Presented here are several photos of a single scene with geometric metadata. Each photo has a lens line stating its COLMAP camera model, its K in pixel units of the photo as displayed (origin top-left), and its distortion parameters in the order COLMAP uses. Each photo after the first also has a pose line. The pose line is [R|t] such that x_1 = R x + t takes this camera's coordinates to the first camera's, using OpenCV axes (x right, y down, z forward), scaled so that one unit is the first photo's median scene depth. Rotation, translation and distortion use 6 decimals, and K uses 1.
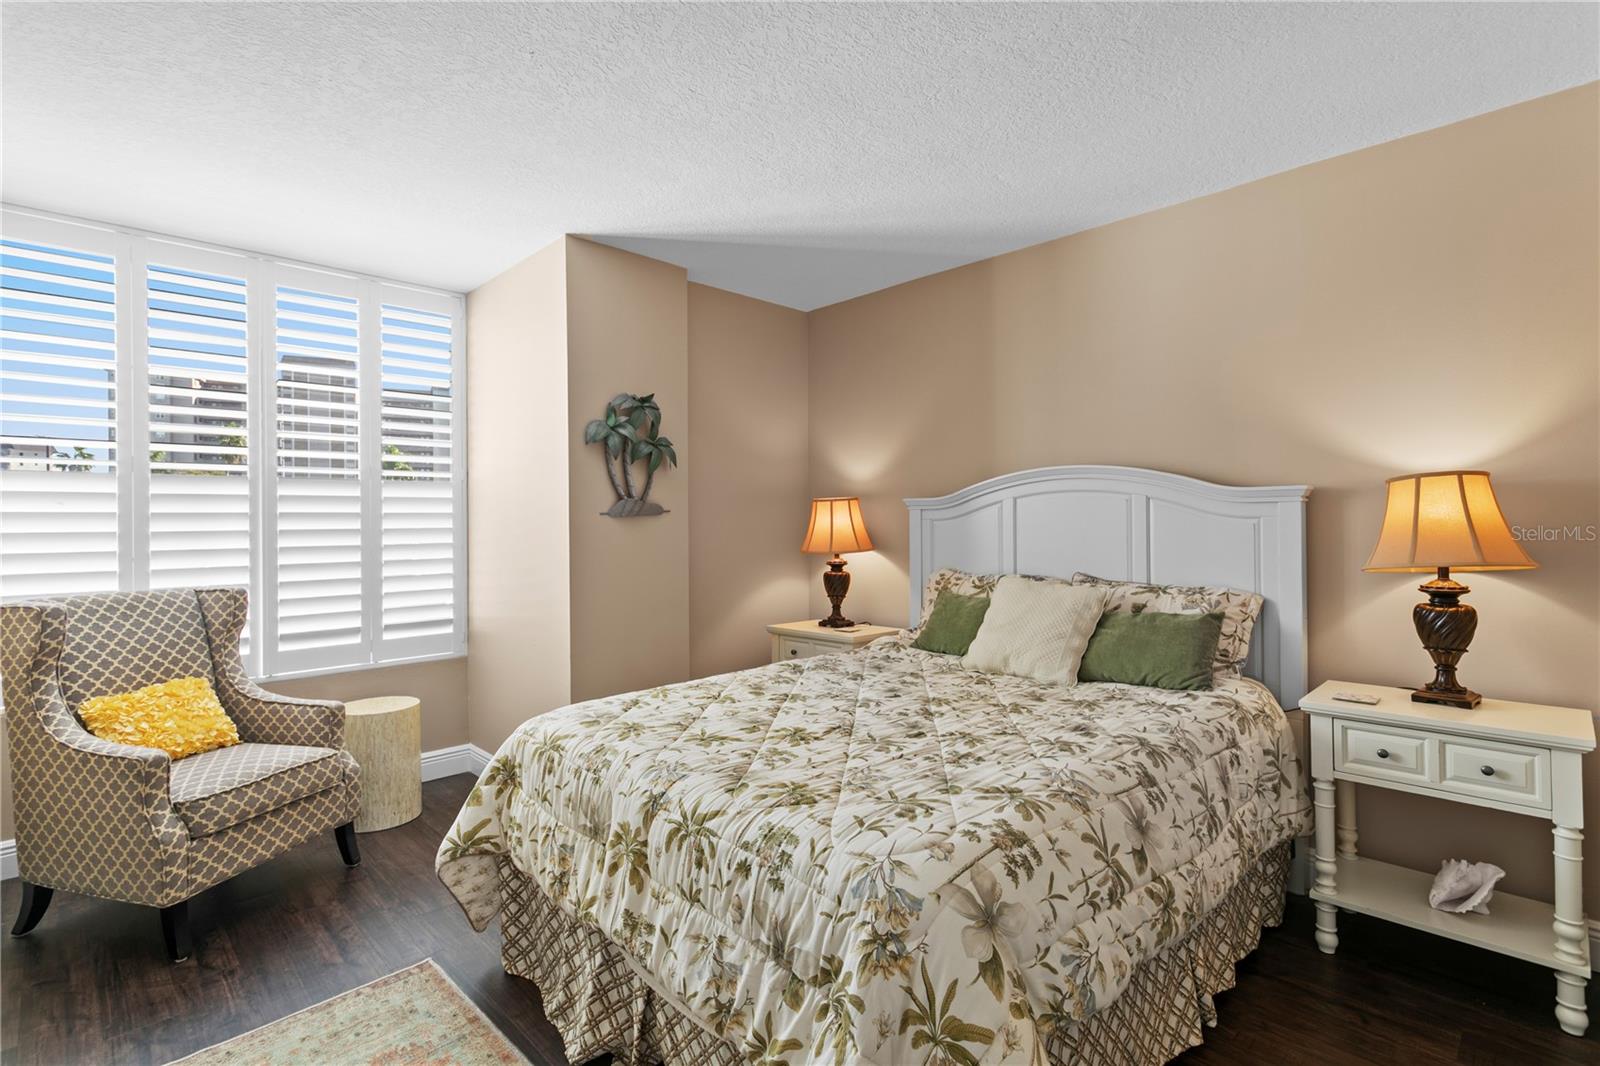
lens RADIAL K [[767.6, 0, 768.4], [0, 767.6, 524.4], [0, 0, 1]] dist [0.003135, 0.002422]
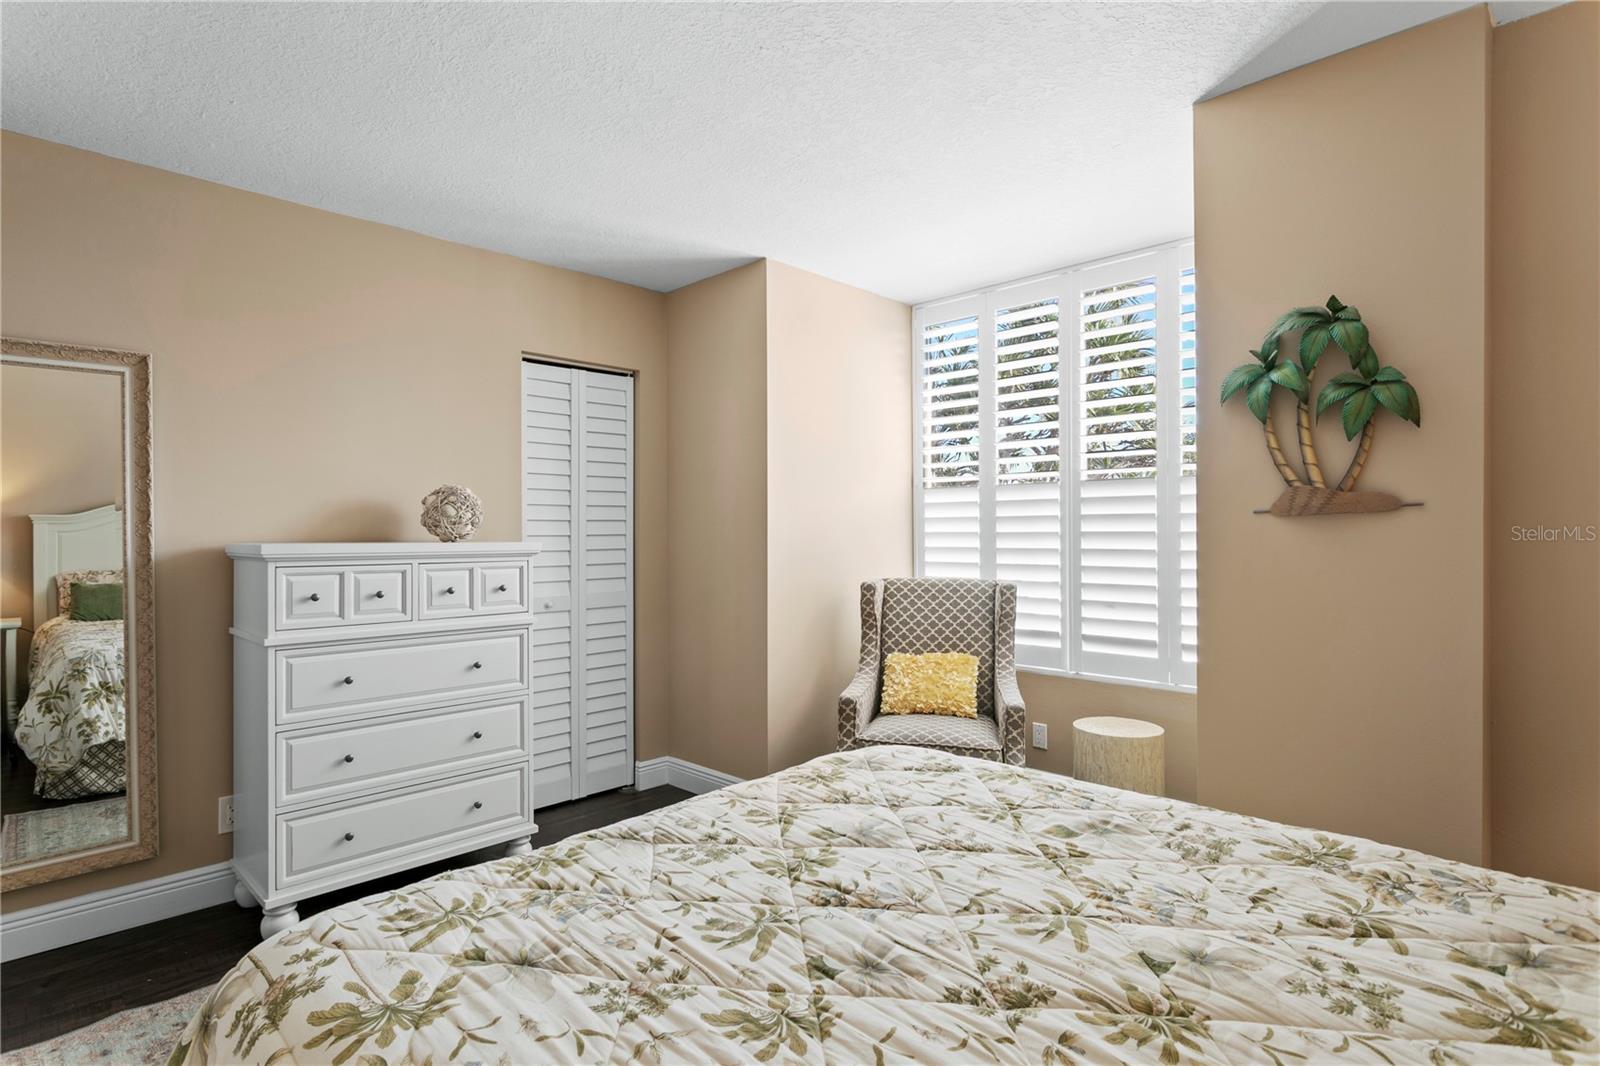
lens RADIAL K [[814.2, 0, 800.0], [0, 814.2, 533.0], [0, 0, 1]] dist [-0.016329, 0.011535]
pose [[0.033833, 0.012702, -0.999347, 0.703090], [-0.000392, 0.999919, 0.012697, -0.008209], [0.999427, -0.000038, 0.033836, 0.969737]]
